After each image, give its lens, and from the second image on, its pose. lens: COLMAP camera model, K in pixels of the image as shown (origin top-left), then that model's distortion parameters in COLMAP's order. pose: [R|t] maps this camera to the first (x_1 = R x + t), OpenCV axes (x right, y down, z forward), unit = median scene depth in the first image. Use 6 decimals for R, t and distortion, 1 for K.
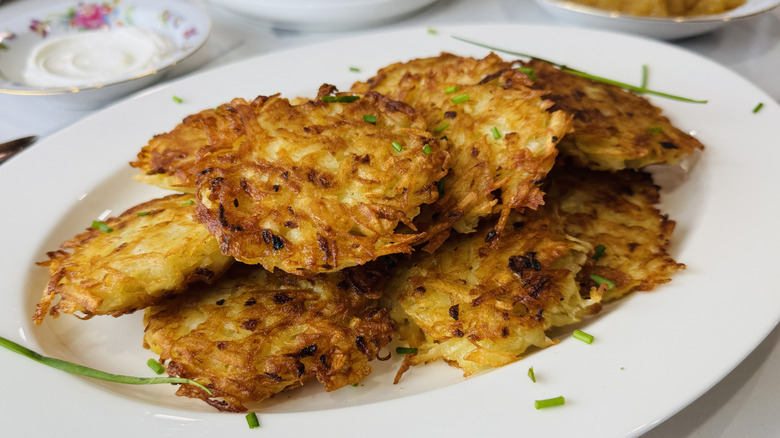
lens RADIAL K [[621.5, 0, 390.0], [0, 621.5, 219.0], [0, 0, 1]] dist [0.011124, 0.000421]
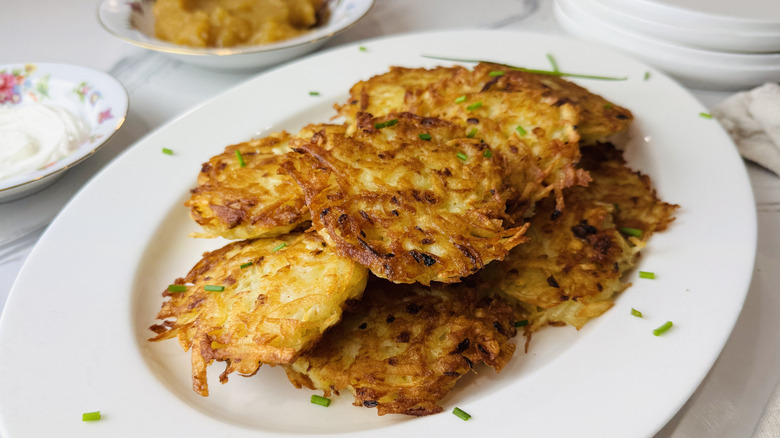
lens RADIAL K [[600.4, 0, 390.0], [0, 600.4, 219.0], [0, 0, 1]] dist [0.009988, 0.003023]
pose [[0.929866, -0.214066, 0.299206, -0.486085], [0.210487, 0.976581, 0.044545, -0.083883], [-0.301735, 0.021558, 0.953148, -0.018380]]
